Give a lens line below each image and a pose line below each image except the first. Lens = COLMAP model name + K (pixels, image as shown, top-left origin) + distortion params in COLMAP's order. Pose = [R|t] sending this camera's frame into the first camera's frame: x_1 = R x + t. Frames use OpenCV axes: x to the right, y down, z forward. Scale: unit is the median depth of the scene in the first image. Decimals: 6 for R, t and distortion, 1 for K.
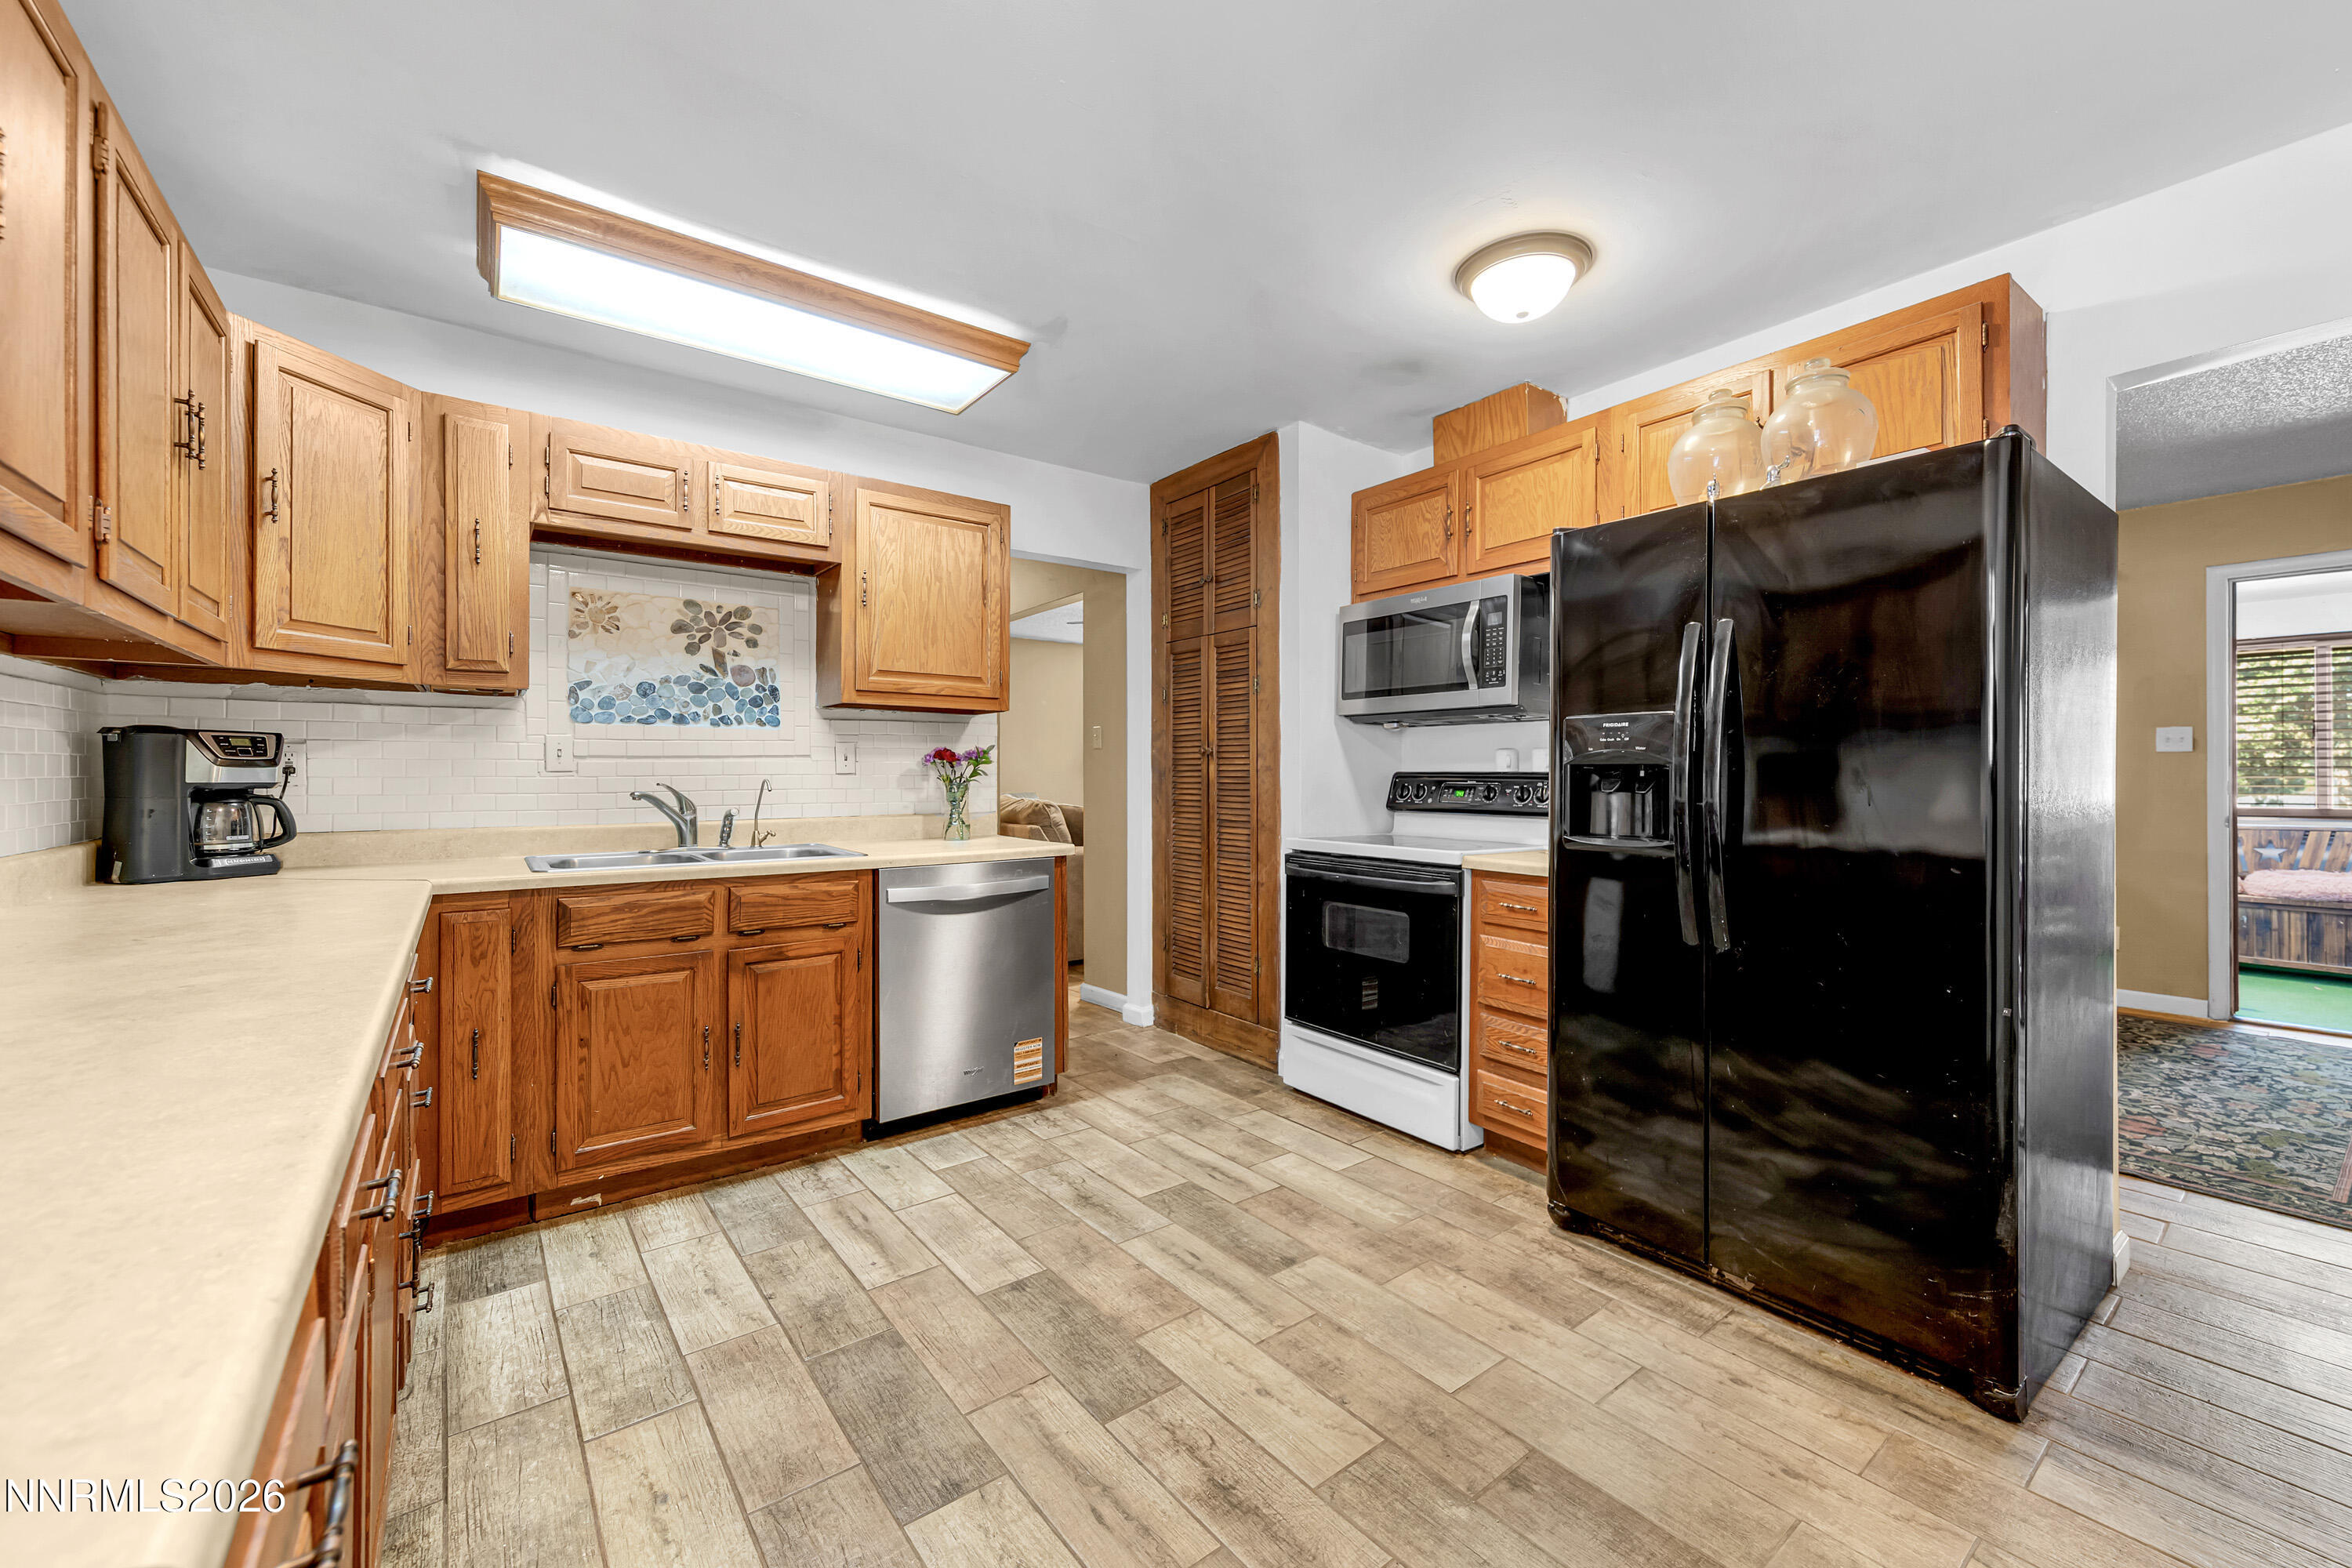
lens RADIAL K [[933.8, 0, 1195.6], [0, 933.8, 773.9], [0, 0, 1]] dist [0.002474, -0.000318]
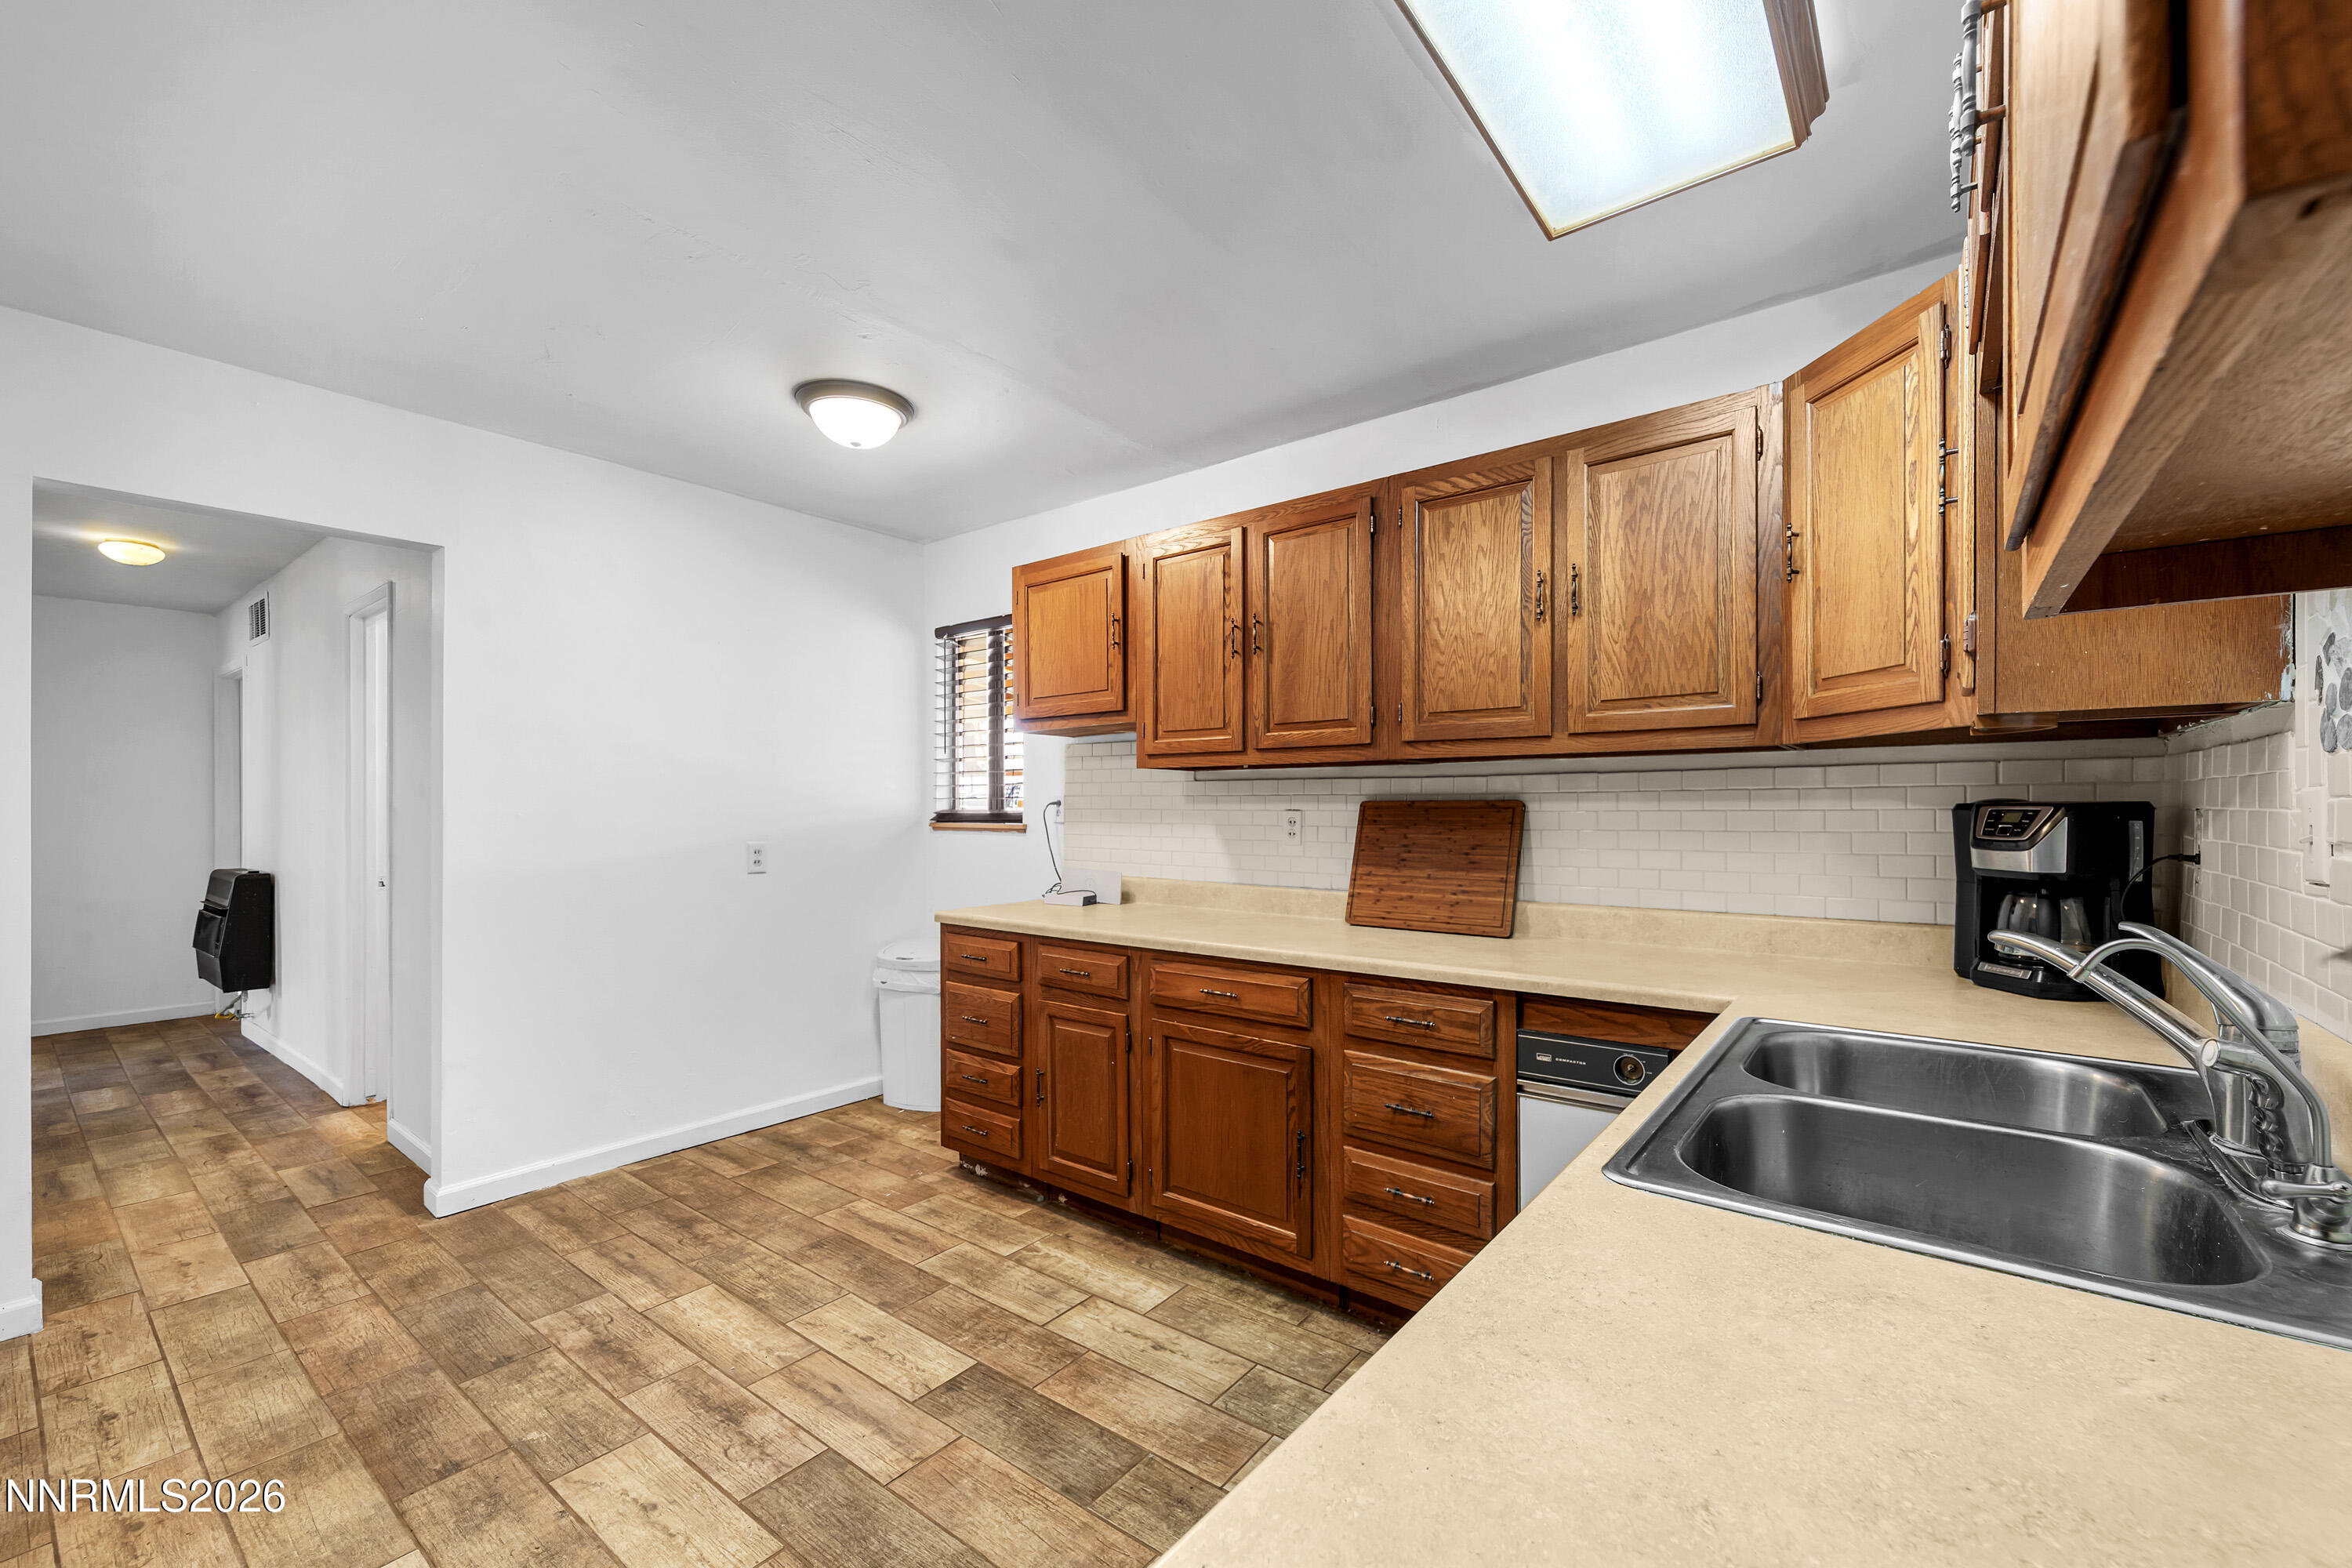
lens RADIAL K [[933.8, 0, 1222.2], [0, 933.8, 818.9], [0, 0, 1]] dist [0.002474, -0.000318]
pose [[-0.963212, 0.006350, -0.268668, -0.163269], [0.003740, 0.999941, 0.010225, -0.038476], [0.268717, 0.008844, -0.963178, 1.403215]]
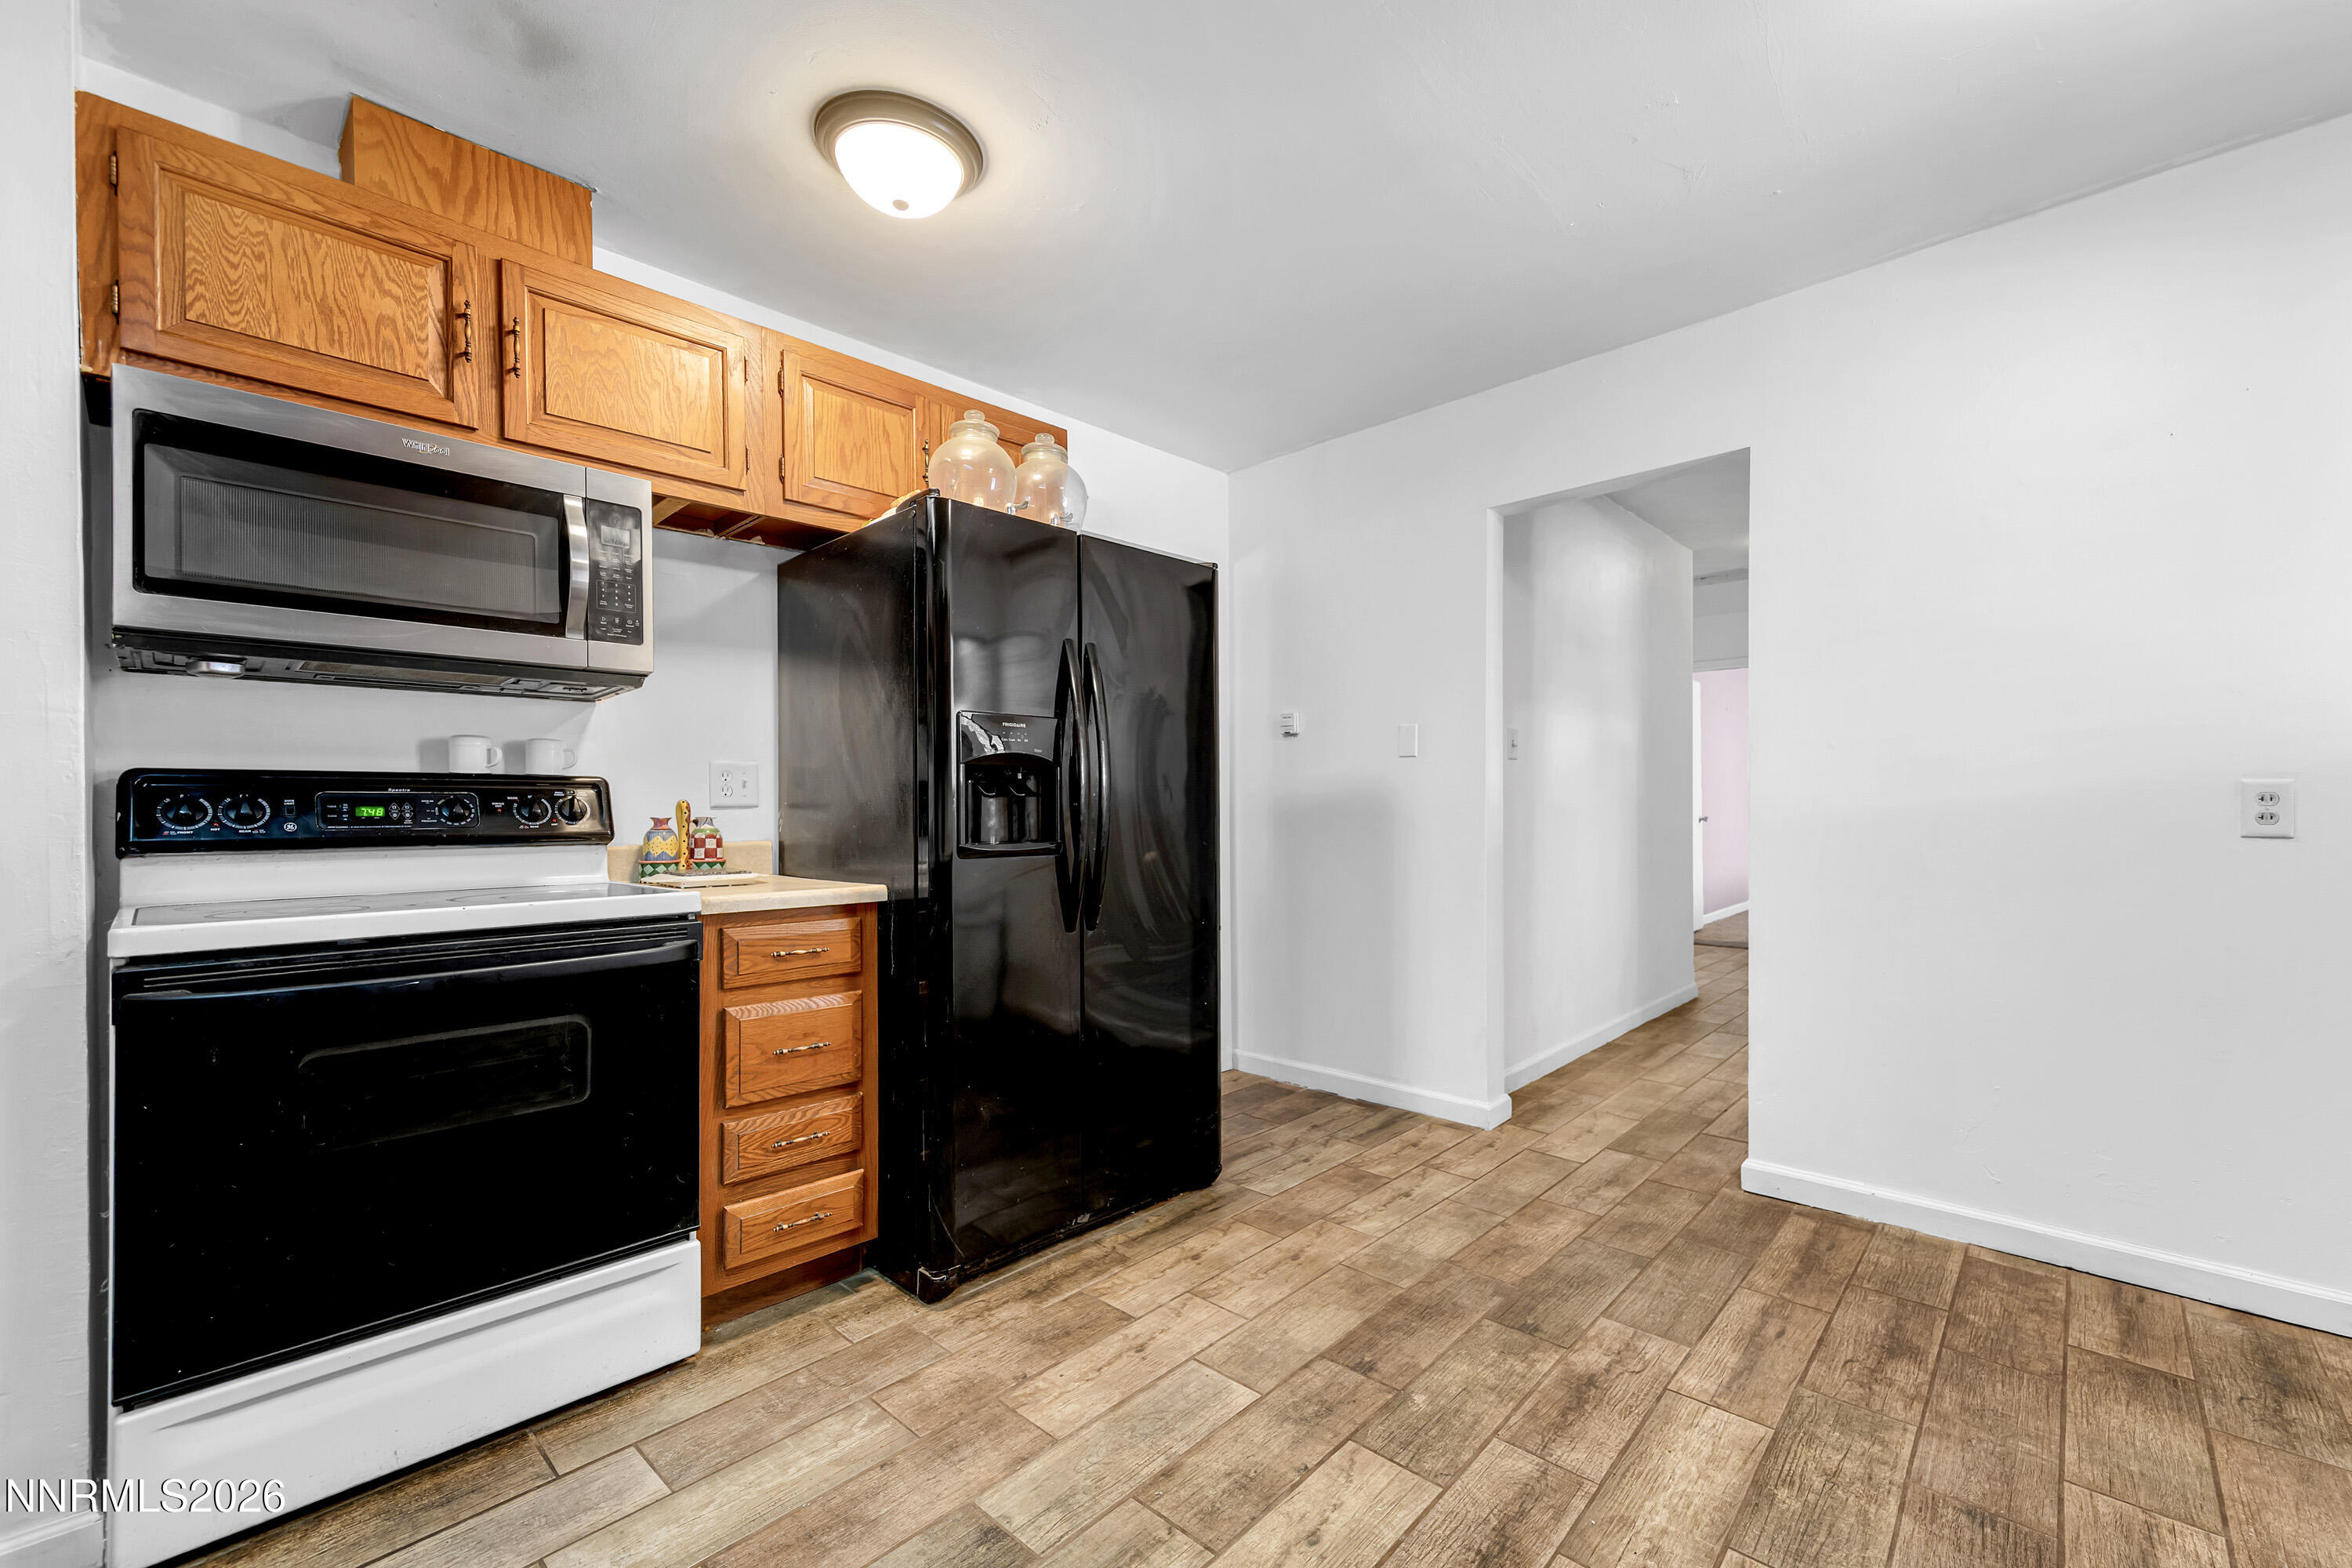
lens RADIAL K [[964.7, 0, 1216.8], [0, 964.7, 798.7], [0, 0, 1]] dist [0.004389, 0.000070]
pose [[-0.177828, 0.003746, 0.984054, -0.487735], [0.003532, 0.999989, -0.003169, 0.023953], [-0.984055, 0.002912, -0.177840, 0.824997]]
